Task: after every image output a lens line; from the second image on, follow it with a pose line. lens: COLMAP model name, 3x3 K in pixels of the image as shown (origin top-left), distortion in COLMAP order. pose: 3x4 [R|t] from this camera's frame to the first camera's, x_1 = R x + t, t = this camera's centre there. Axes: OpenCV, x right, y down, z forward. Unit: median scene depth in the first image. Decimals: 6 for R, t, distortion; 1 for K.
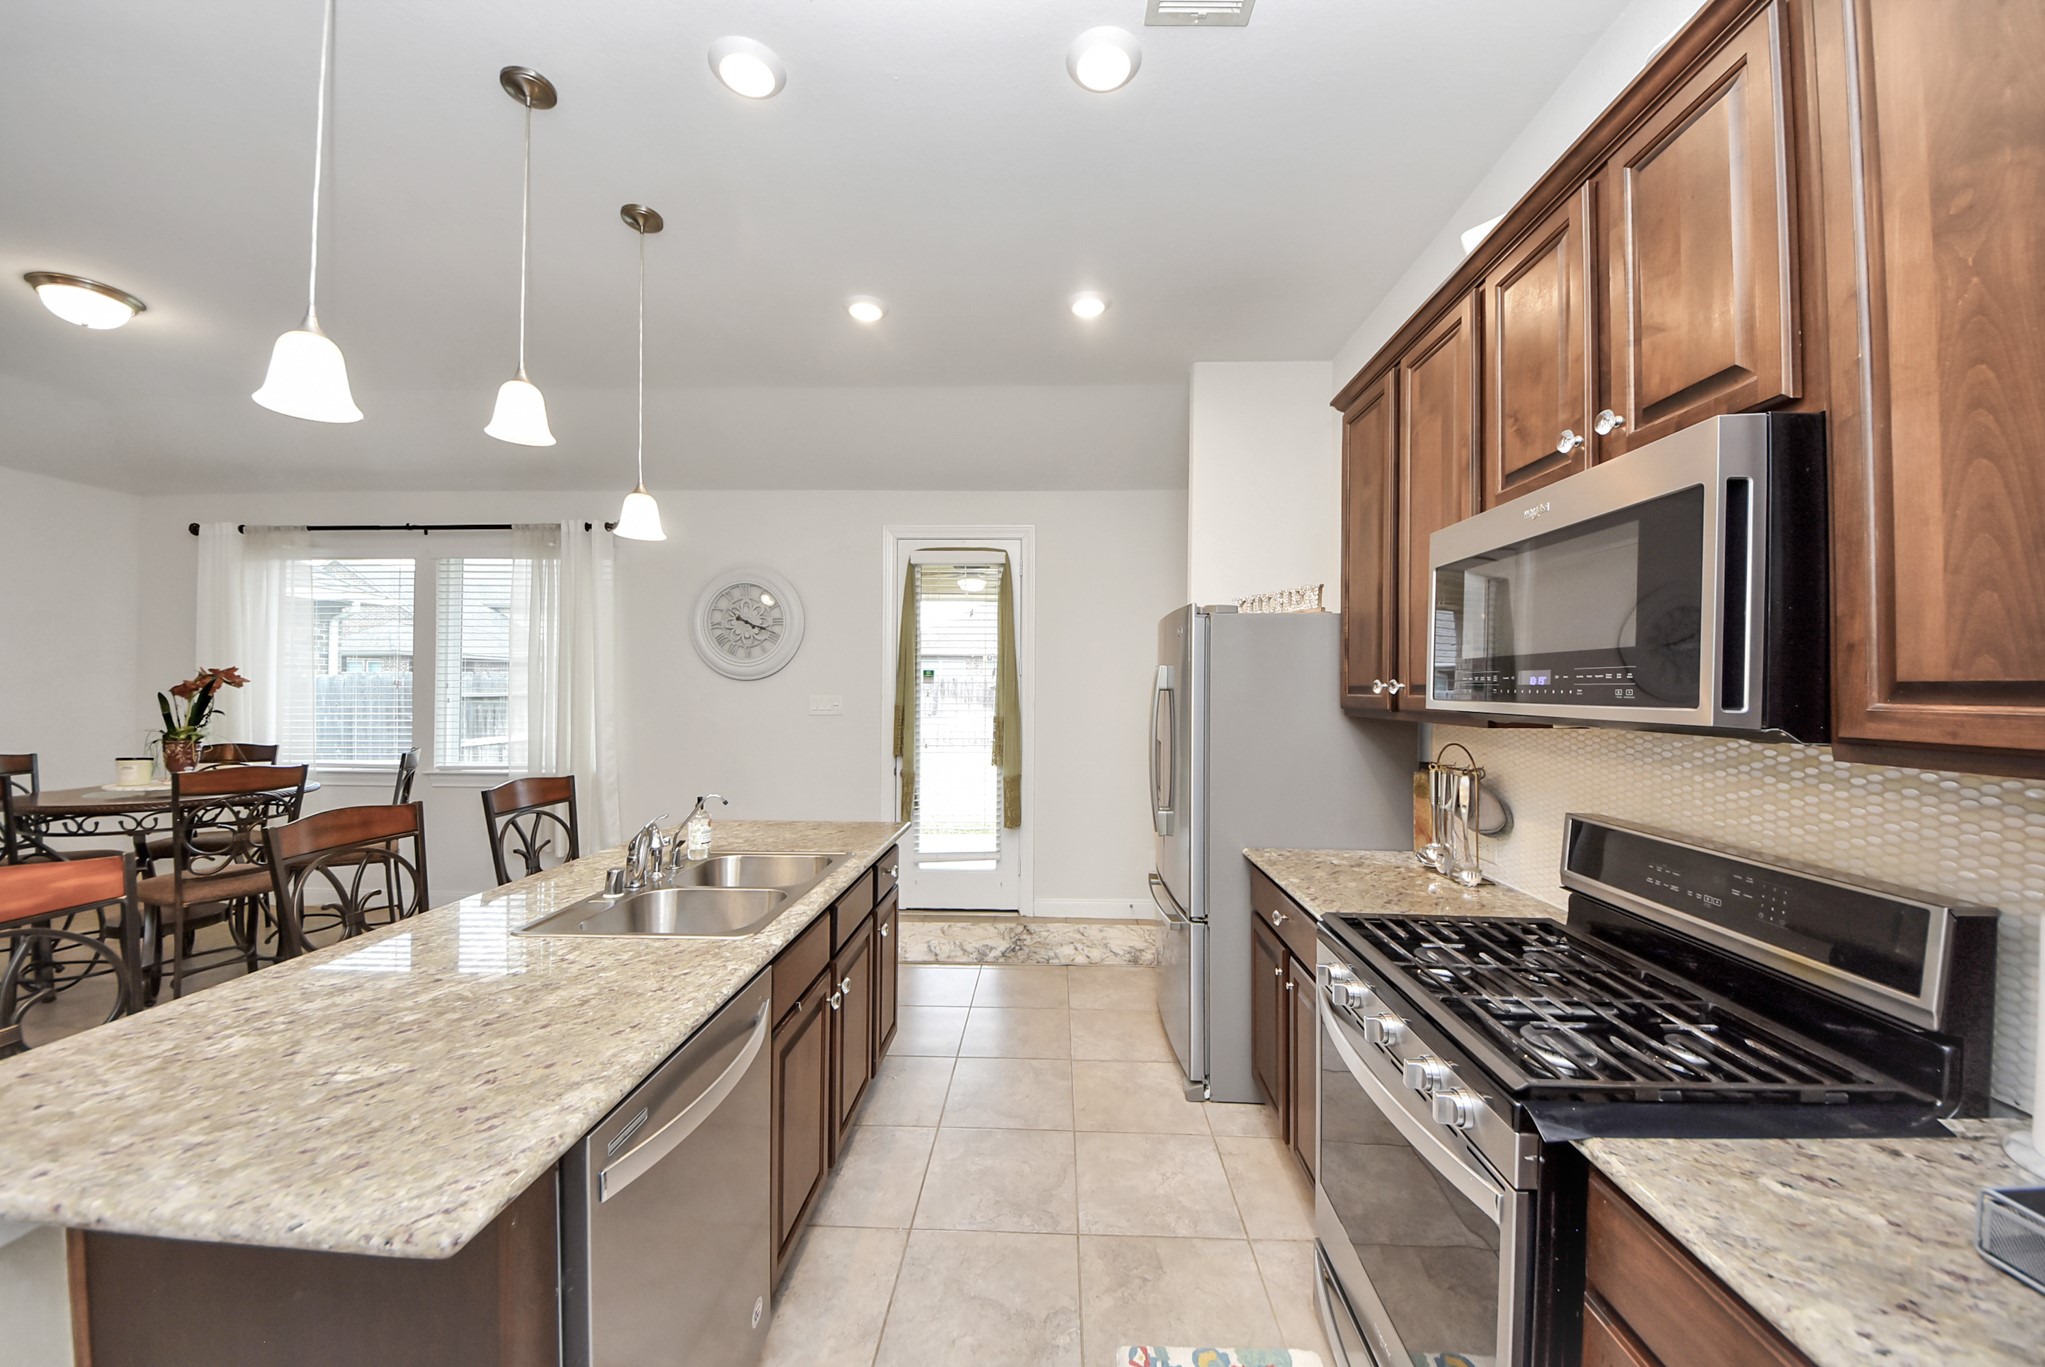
lens RADIAL K [[720.2, 0, 1028.2], [0, 720.2, 680.1], [0, 0, 1]] dist [0.022546, -0.016050]
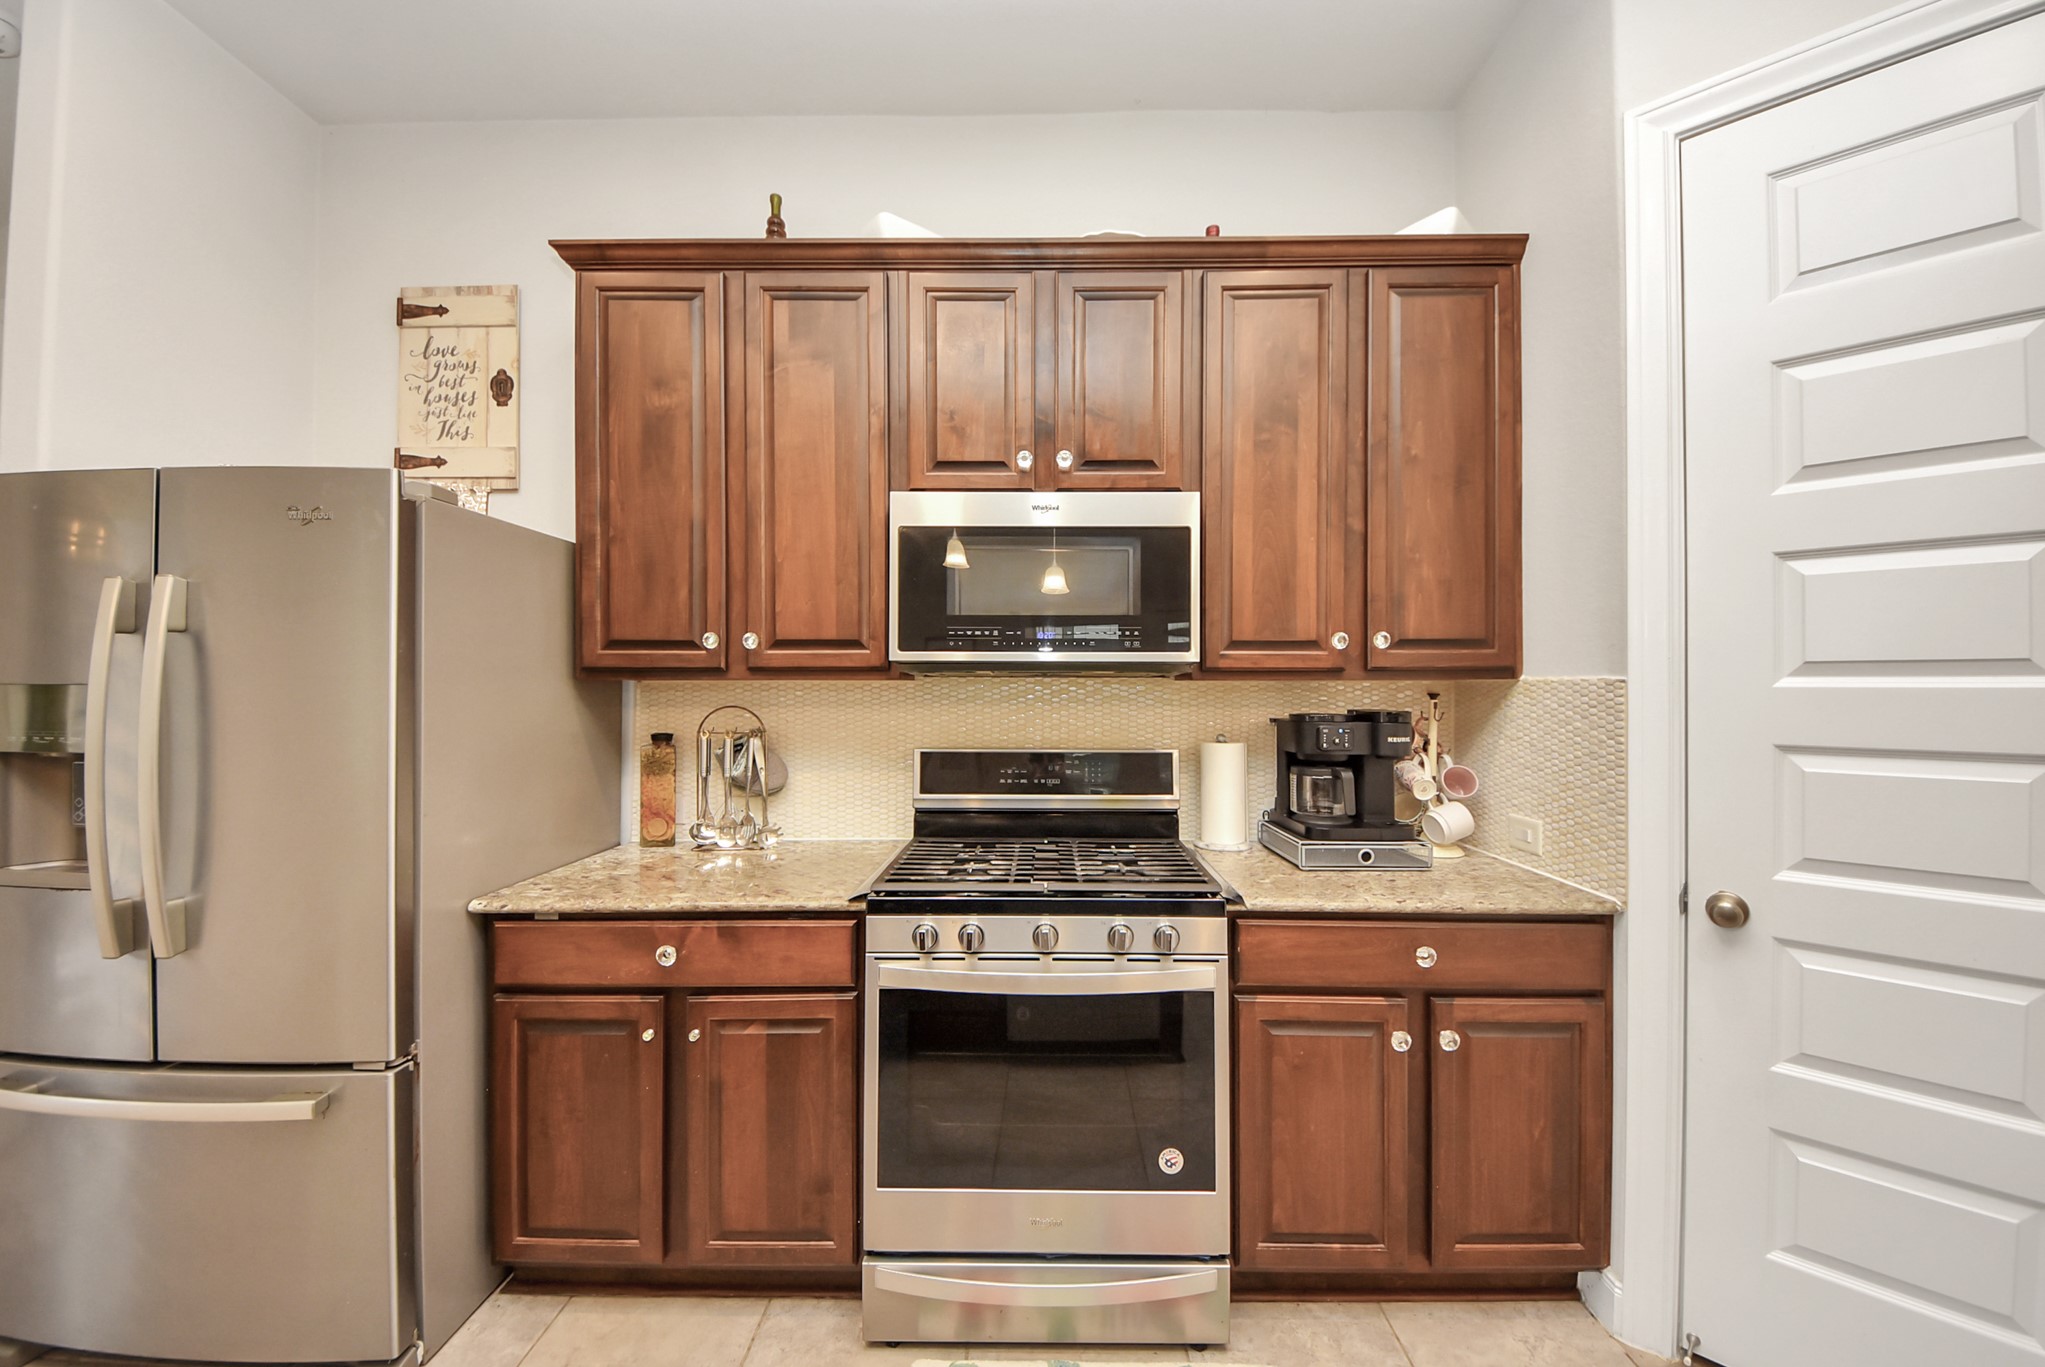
lens RADIAL K [[764.6, 0, 1040.2], [0, 764.6, 676.3], [0, 0, 1]] dist [0.031342, -0.019847]
pose [[-0.017031, 0.009047, 0.999814, -0.281242], [-0.013687, 0.999863, -0.009280, 0.035746], [-0.999761, -0.013842, -0.016904, 0.411644]]
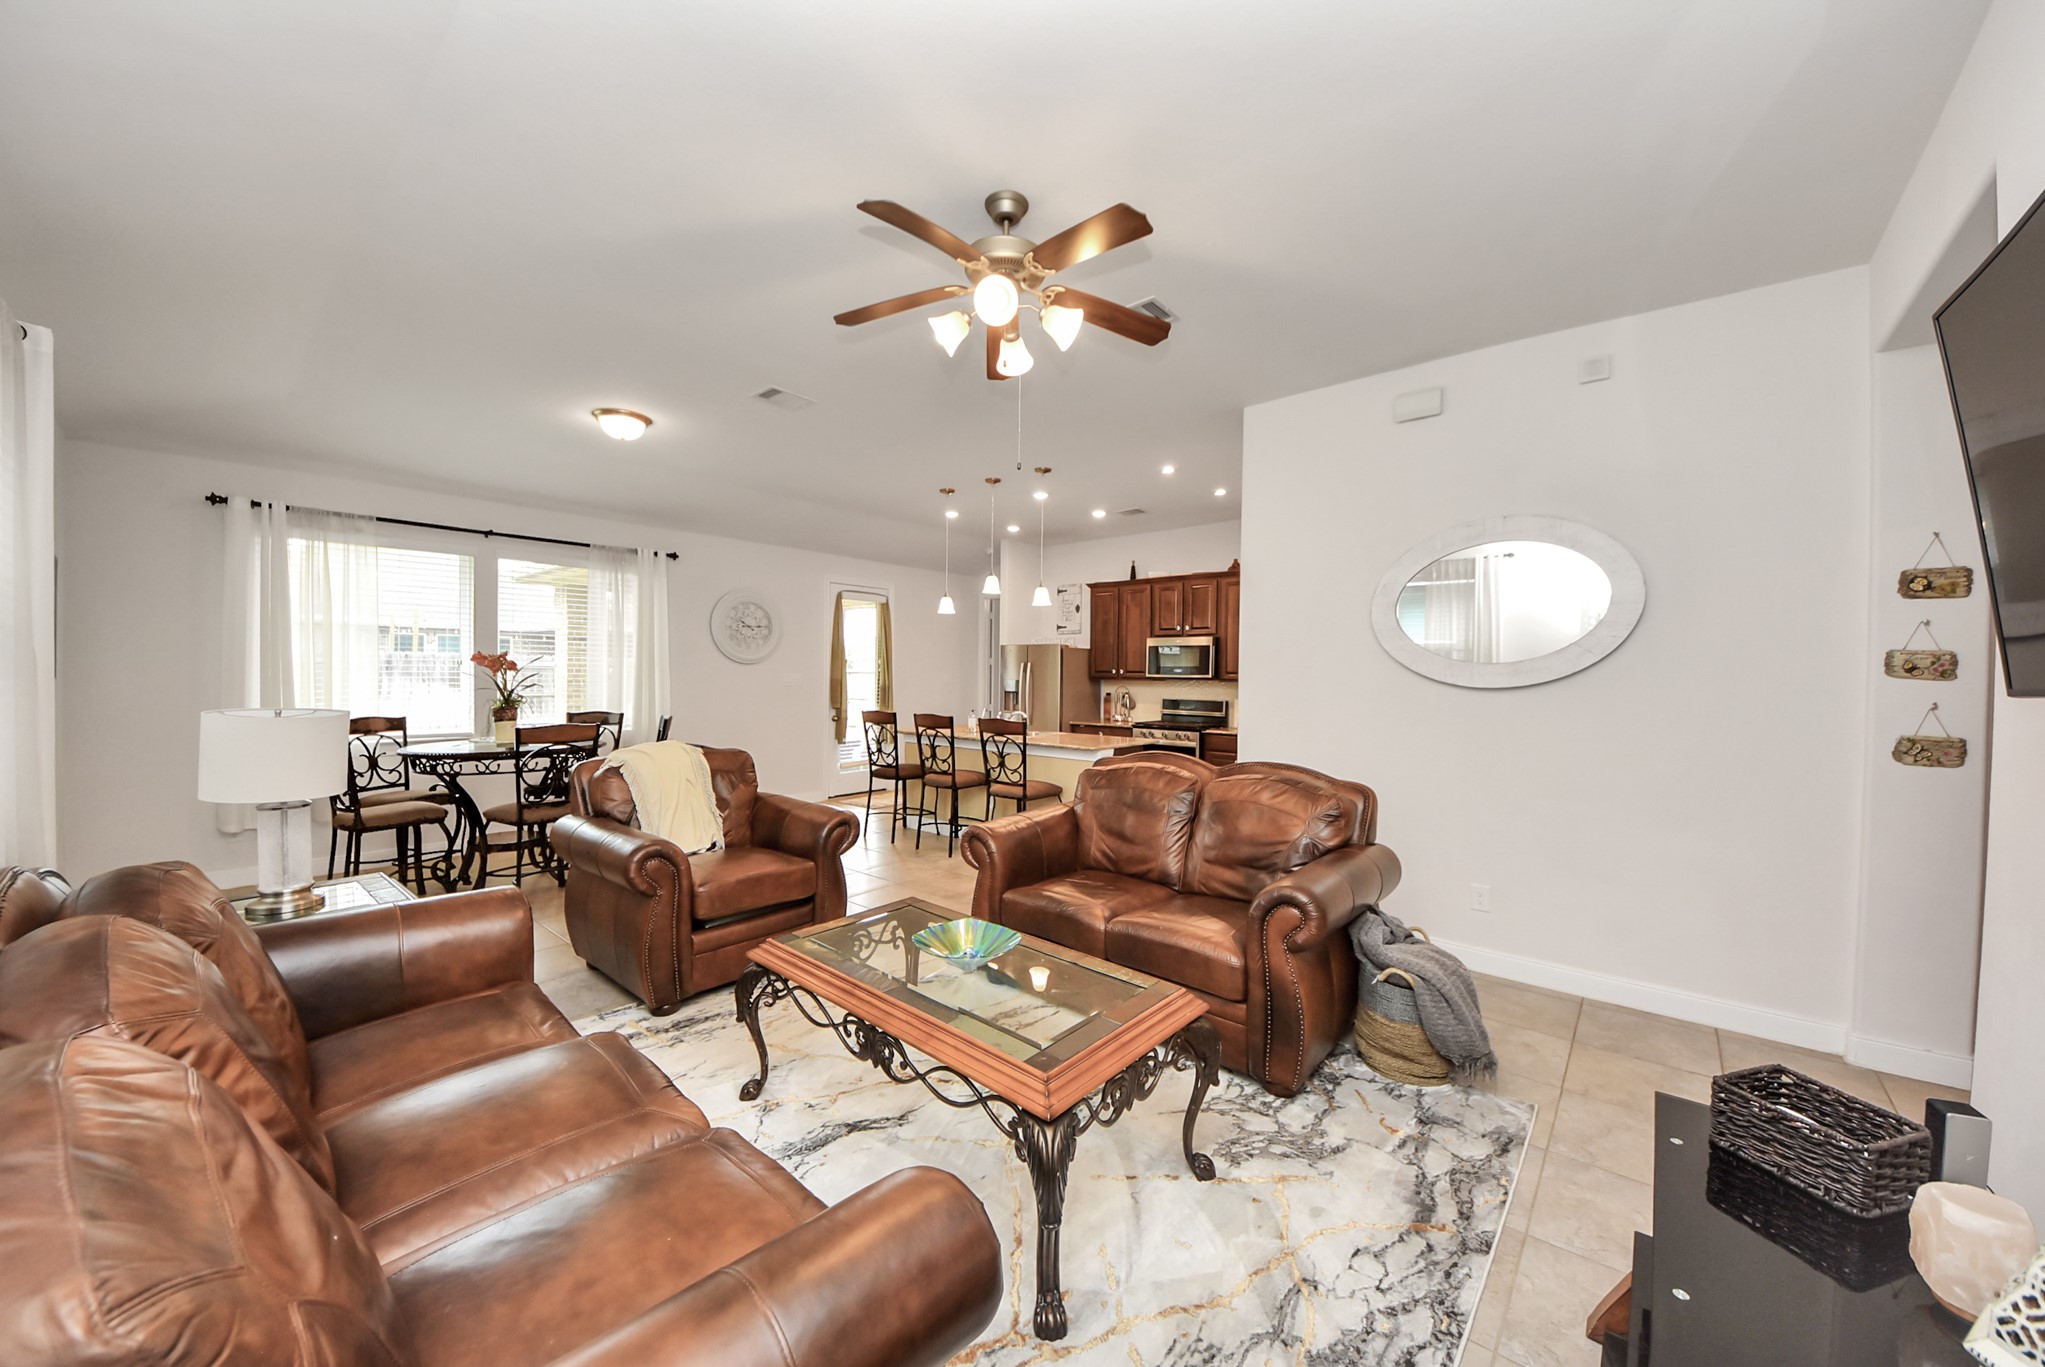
lens RADIAL K [[720.2, 0, 1028.2], [0, 720.2, 680.1], [0, 0, 1]] dist [0.022546, -0.016050]
pose [[0.636580, -0.002895, 0.771205, -1.759966], [-0.017110, 0.999694, 0.017877, -0.002984], [-0.771021, -0.024575, 0.636336, -0.677148]]
